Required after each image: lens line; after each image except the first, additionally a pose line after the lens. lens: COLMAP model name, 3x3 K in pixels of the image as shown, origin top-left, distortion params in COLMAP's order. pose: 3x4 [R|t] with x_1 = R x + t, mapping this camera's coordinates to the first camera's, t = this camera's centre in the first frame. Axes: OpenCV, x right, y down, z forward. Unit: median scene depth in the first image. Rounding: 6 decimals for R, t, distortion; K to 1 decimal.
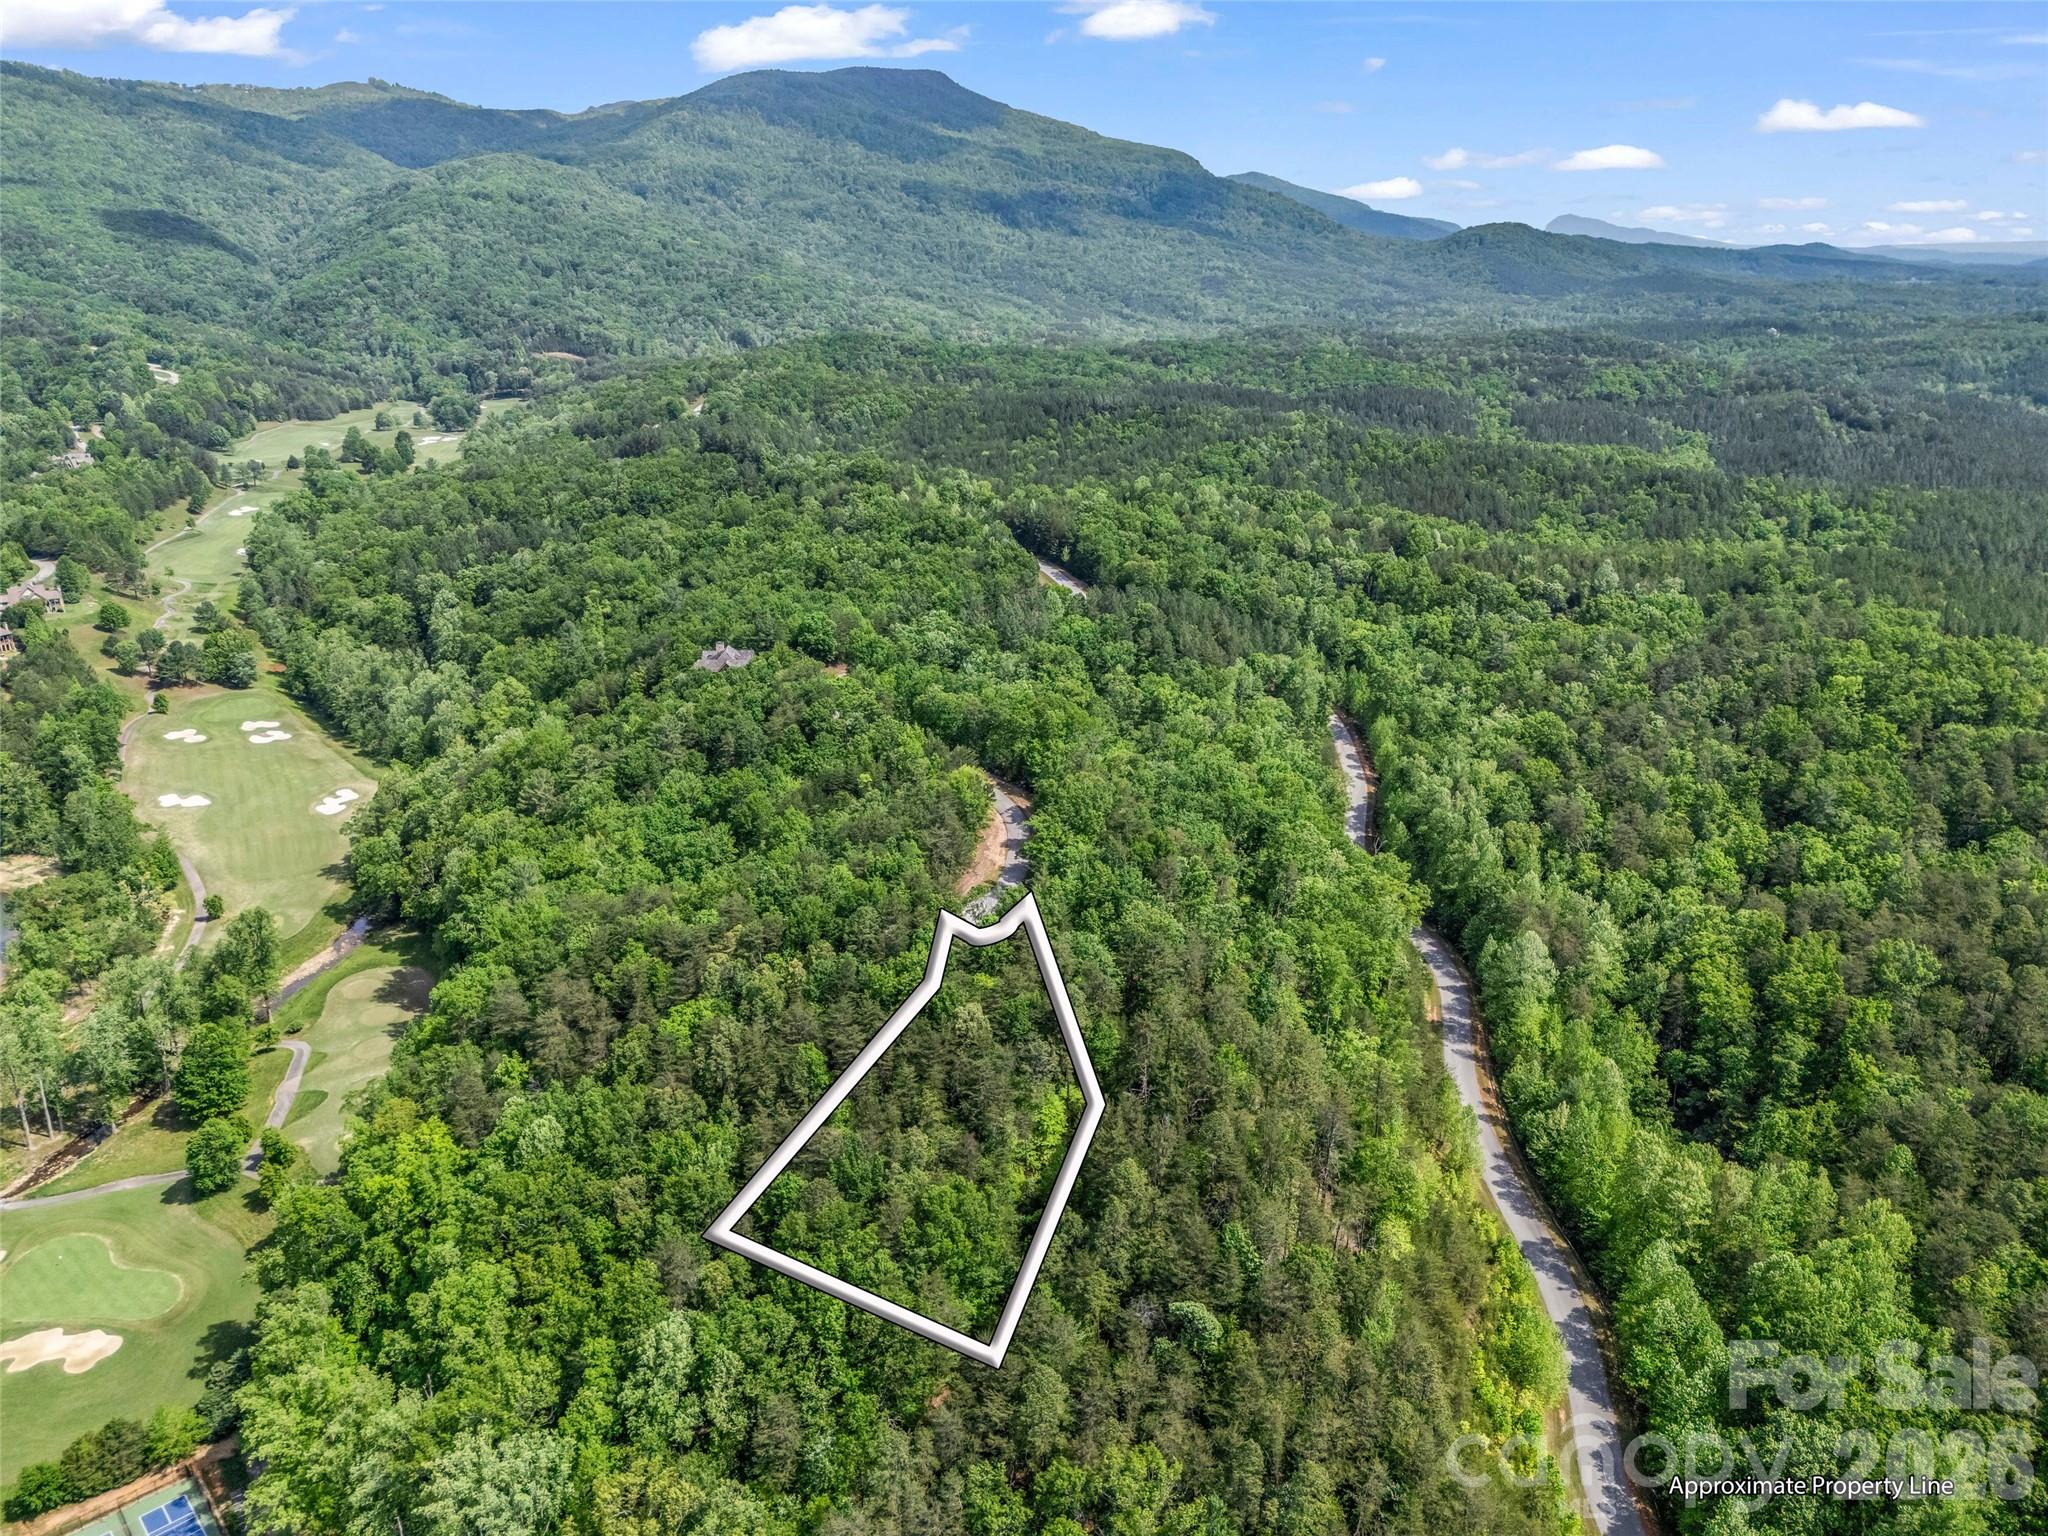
lens RADIAL K [[1515.2, 0, 1027.2], [0, 1515.2, 776.4], [0, 0, 1]] dist [0.074562, -0.065214]
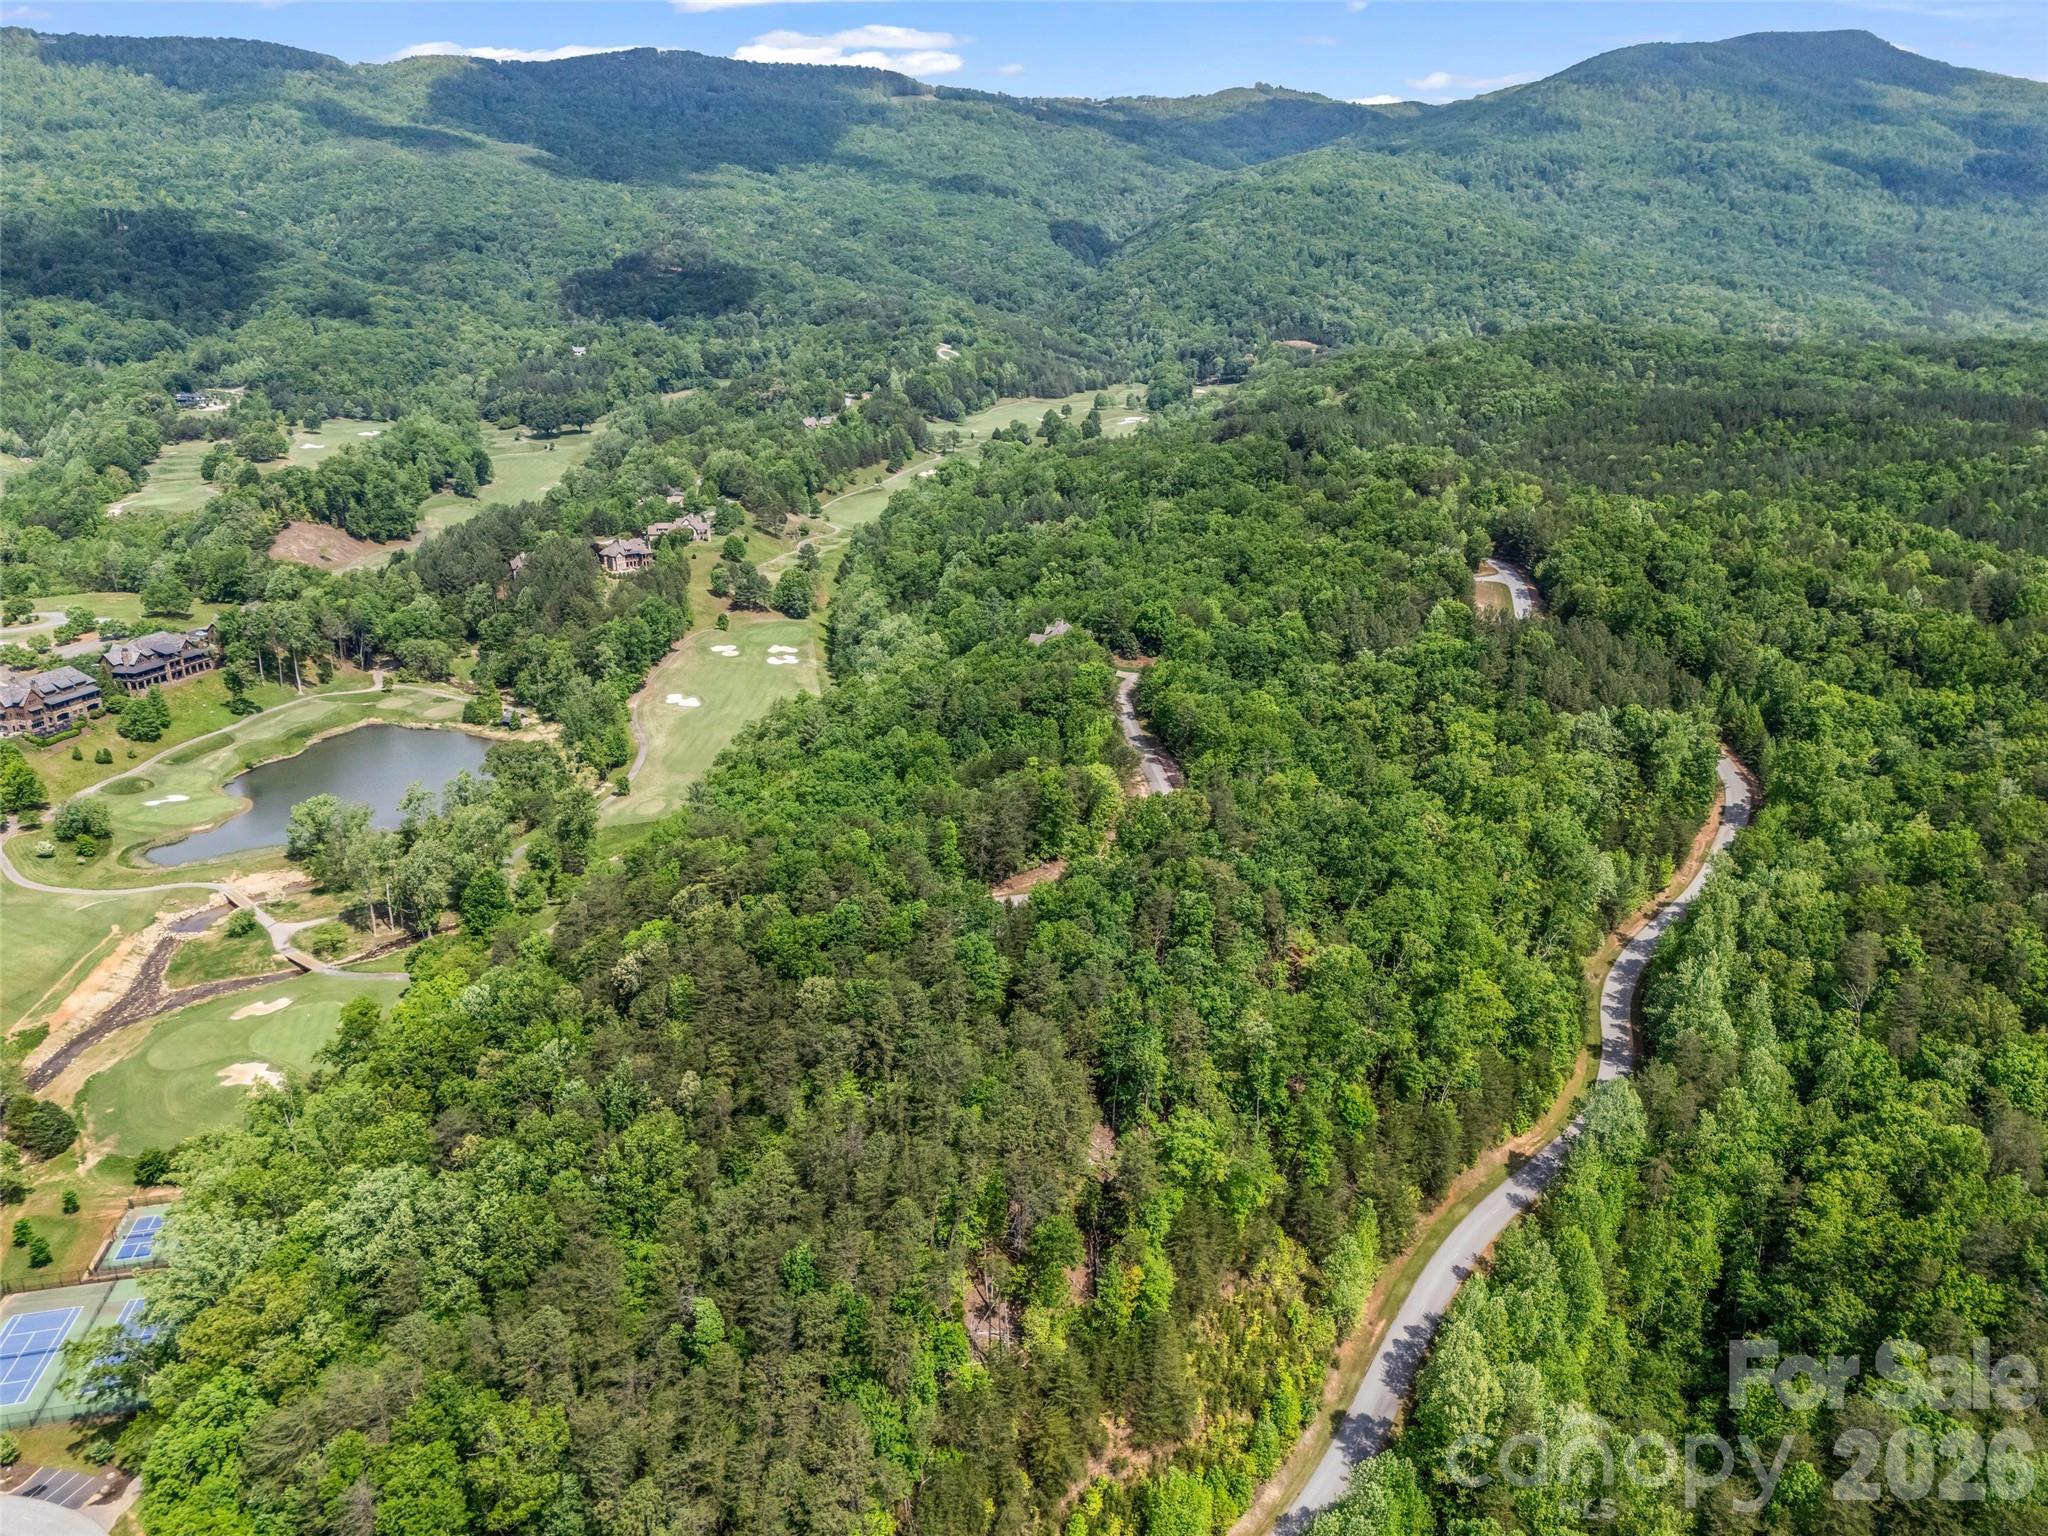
lens RADIAL K [[1515.2, 0, 1025.2], [0, 1515.2, 781.0], [0, 0, 1]] dist [0.074562, -0.065214]
pose [[0.858968, 0.166249, -0.484288, 0.242516], [-0.162438, 0.985442, 0.050177, -0.022591], [0.485580, 0.035566, 0.873469, 0.079092]]
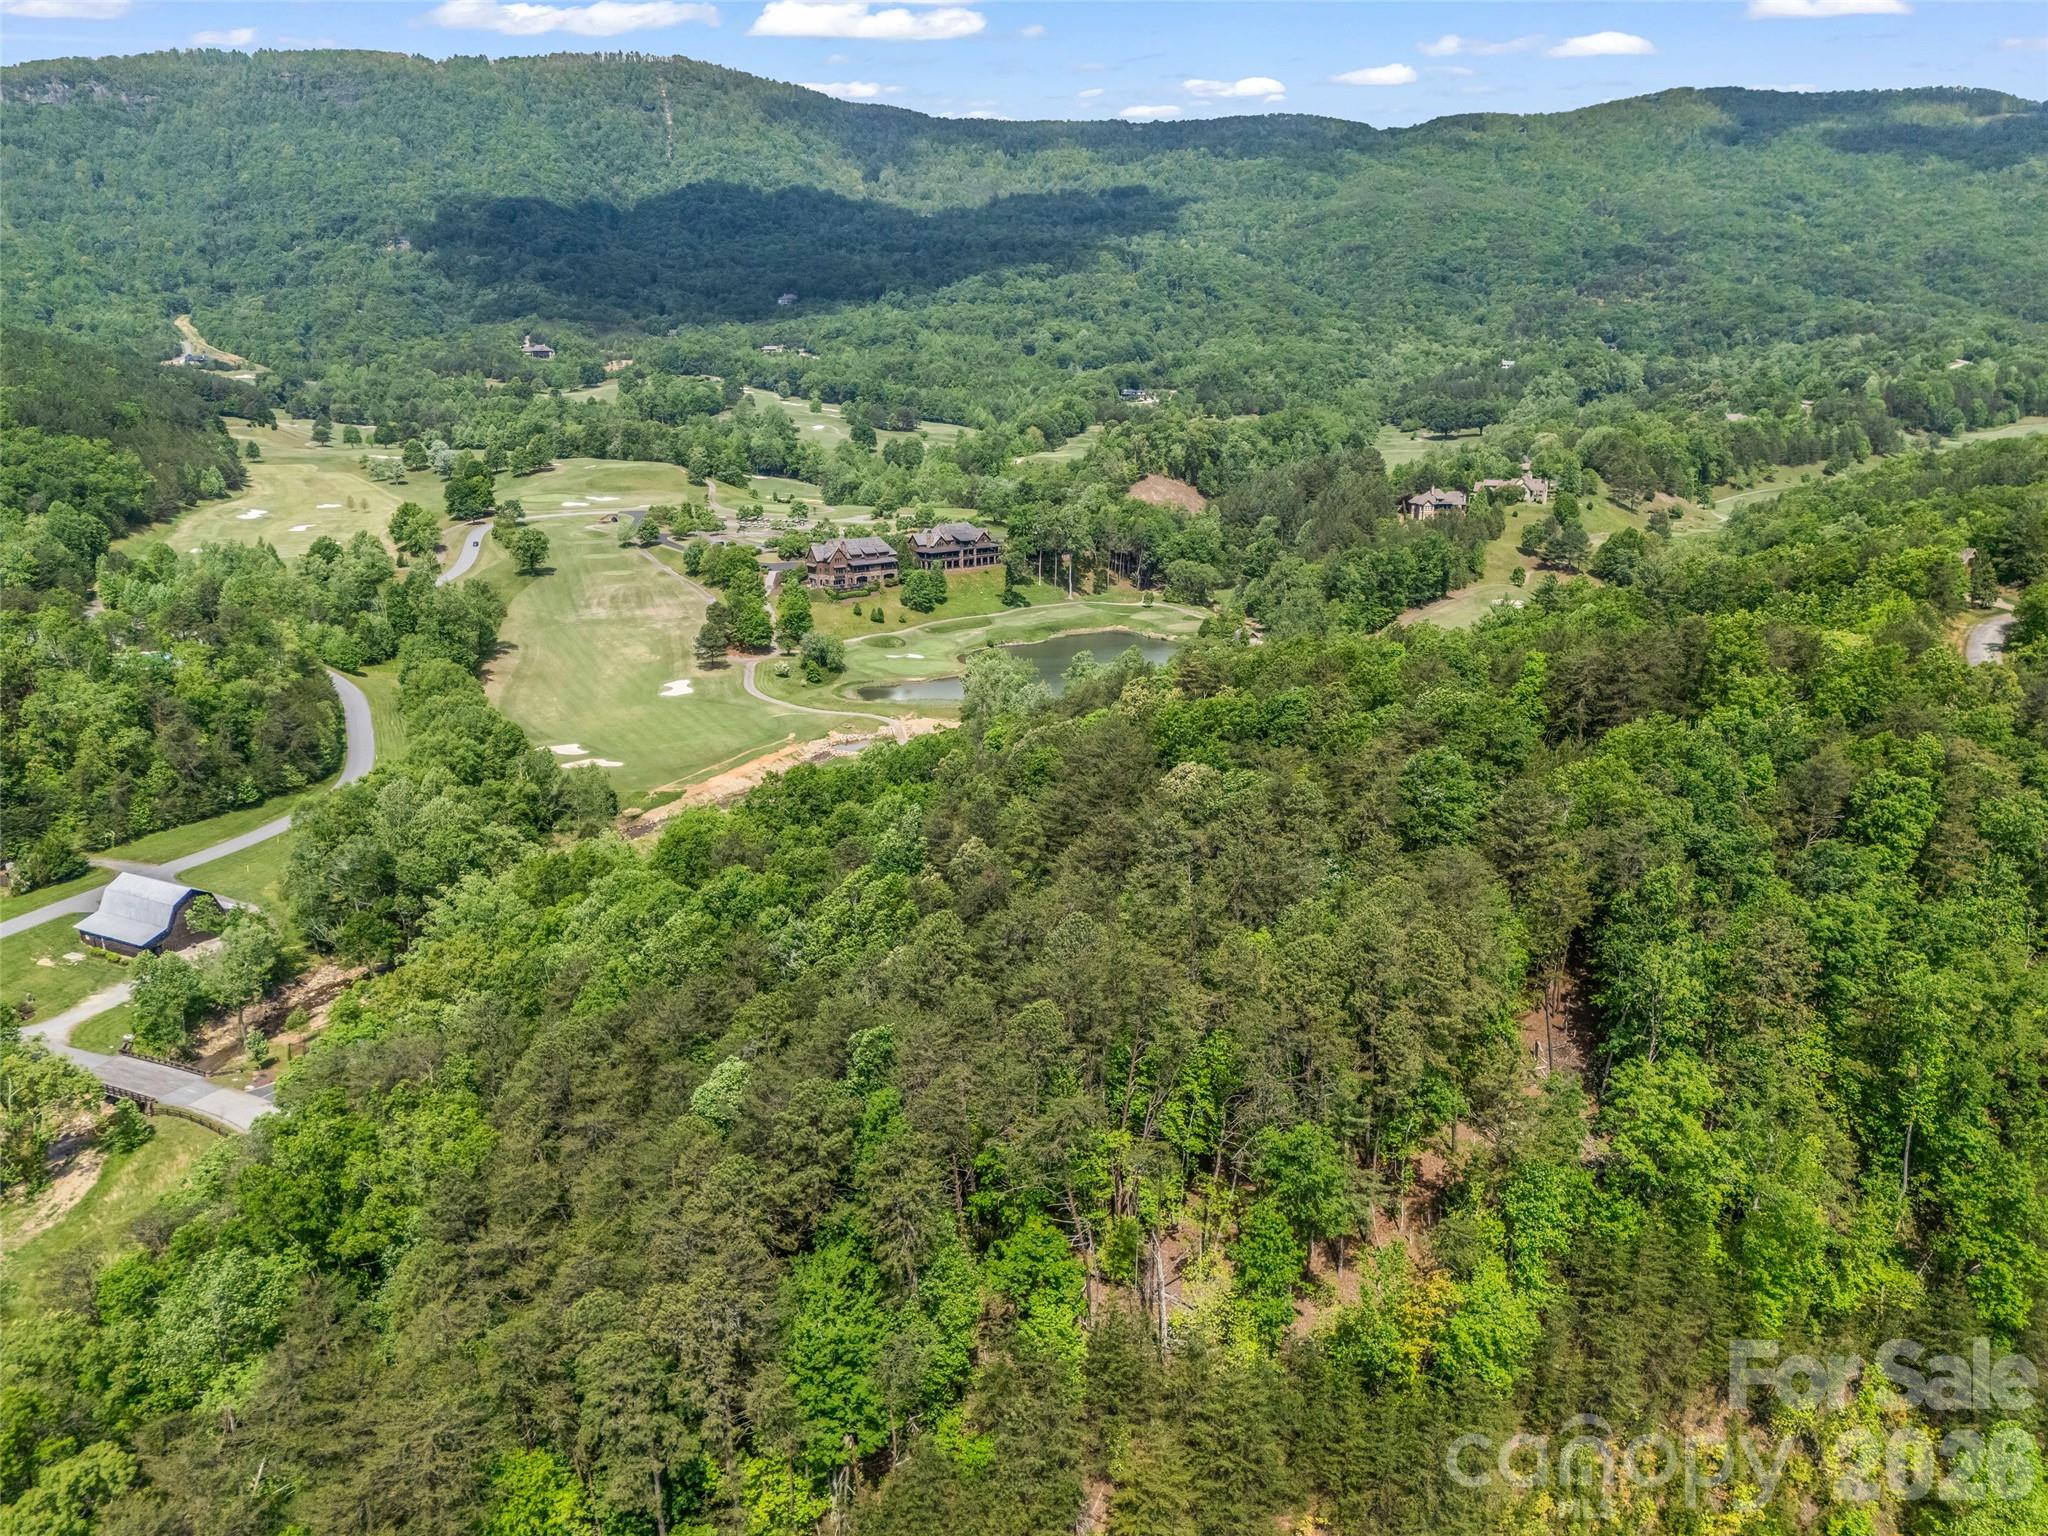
lens RADIAL K [[1515.2, 0, 1019.8], [0, 1515.2, 777.6], [0, 0, 1]] dist [0.074562, -0.065214]
pose [[0.406604, 0.252450, -0.878033, 0.236769], [-0.292186, 0.946522, 0.136834, 0.038094], [0.865621, 0.200912, 0.458622, 0.272746]]
